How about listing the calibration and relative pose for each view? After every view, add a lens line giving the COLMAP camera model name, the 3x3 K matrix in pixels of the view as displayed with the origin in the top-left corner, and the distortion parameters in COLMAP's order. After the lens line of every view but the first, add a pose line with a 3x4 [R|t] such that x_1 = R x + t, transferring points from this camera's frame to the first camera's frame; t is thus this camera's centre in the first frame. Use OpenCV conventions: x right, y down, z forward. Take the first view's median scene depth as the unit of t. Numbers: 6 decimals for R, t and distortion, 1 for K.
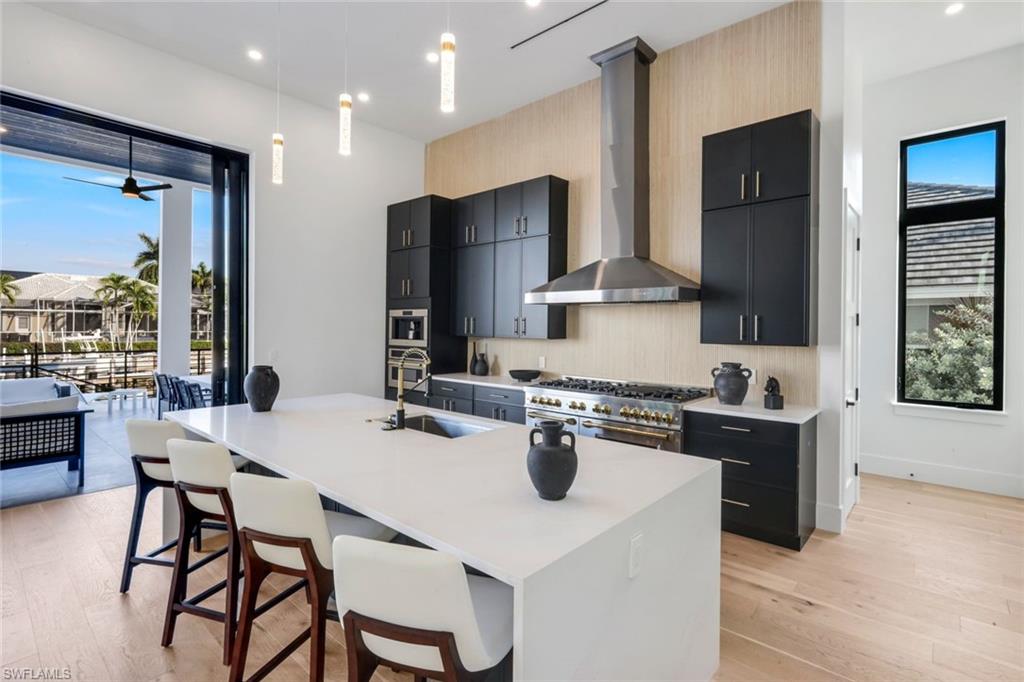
lens RADIAL K [[500.9, 0, 511.5], [0, 500.9, 329.4], [0, 0, 1]] dist [-0.002248, -0.000890]
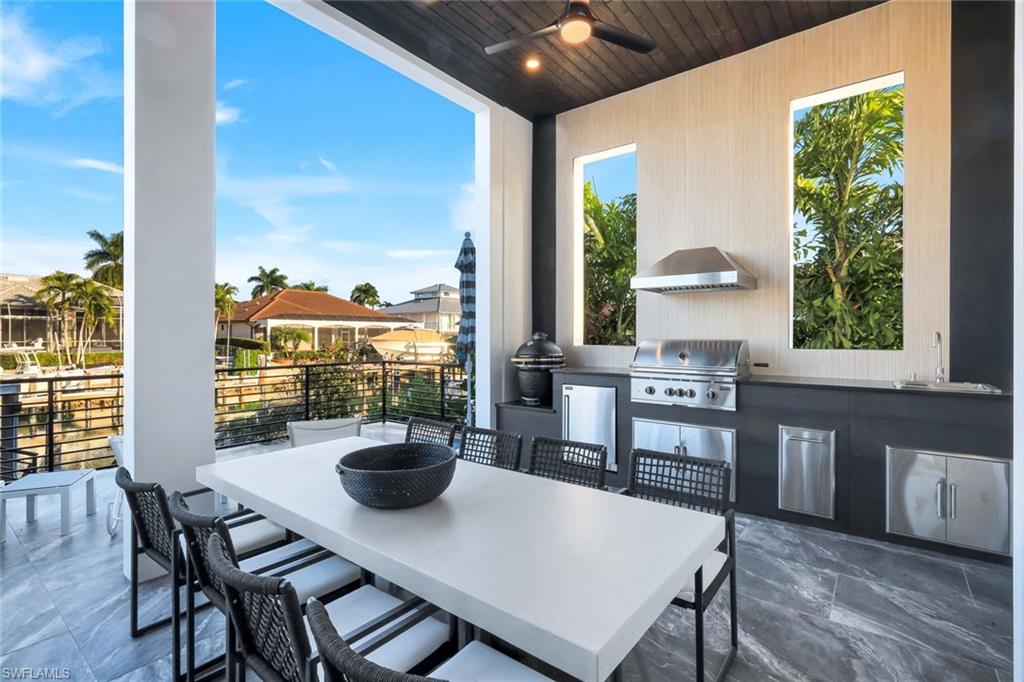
lens RADIAL K [[480.7, 0, 511.1], [0, 480.7, 339.0], [0, 0, 1]] dist [0.003757, -0.001487]
pose [[0.997482, -0.008834, 0.070373, -0.663014], [0.008245, 0.999929, 0.008653, 0.005436], [-0.070444, -0.008051, 0.997483, 0.941456]]
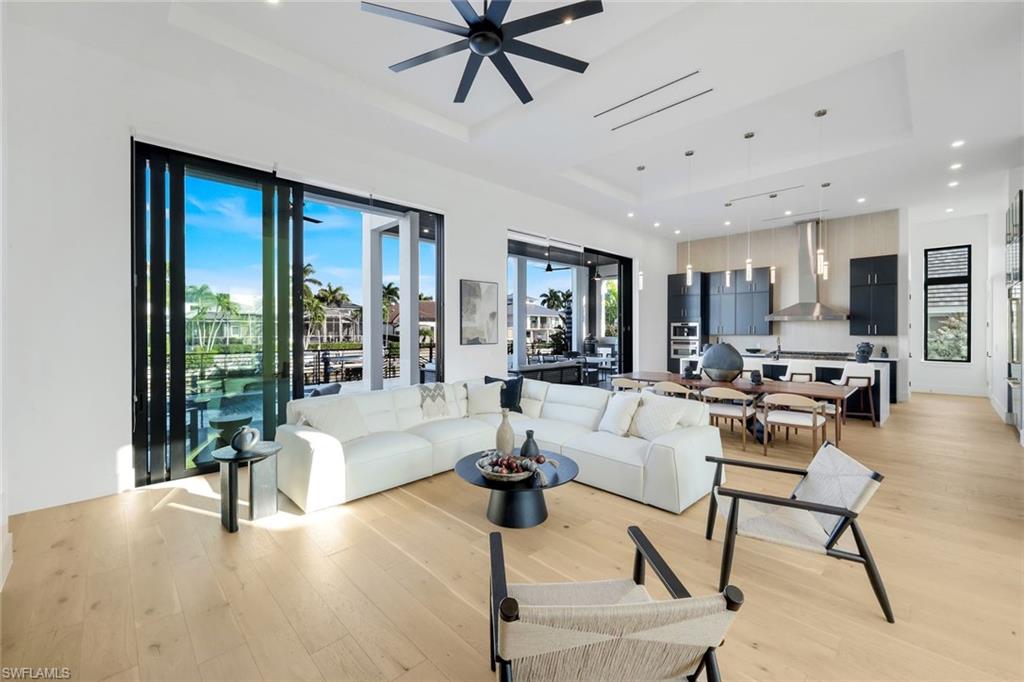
lens RADIAL K [[418.6, 0, 509.7], [0, 418.6, 331.7], [0, 0, 1]] dist [0.001653, -0.000224]
pose [[0.997868, -0.010685, -0.064386, -0.899869], [0.010691, 0.999943, -0.000253, -0.008218], [0.064385, -0.000436, 0.997925, -0.941697]]
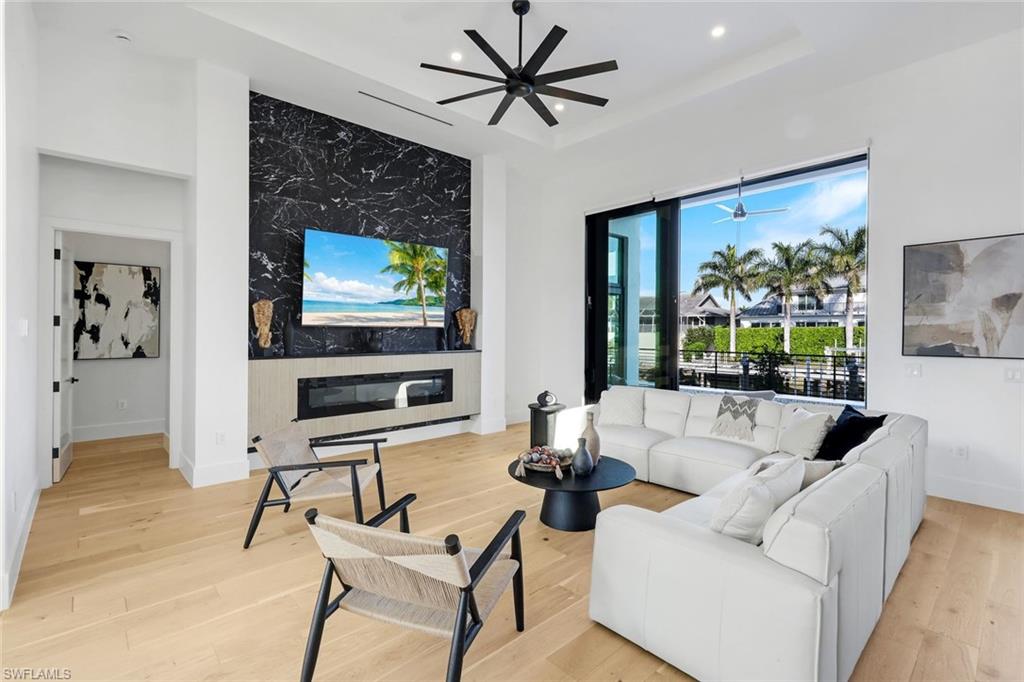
lens RADIAL K [[462.4, 0, 502.0], [0, 462.4, 334.6], [0, 0, 1]] dist [0.007553, 0.000410]
pose [[-0.109387, -0.005272, -0.993985, -0.279858], [-0.004858, 0.999977, -0.004769, -0.001743], [0.993987, 0.004307, -0.109410, -0.371229]]
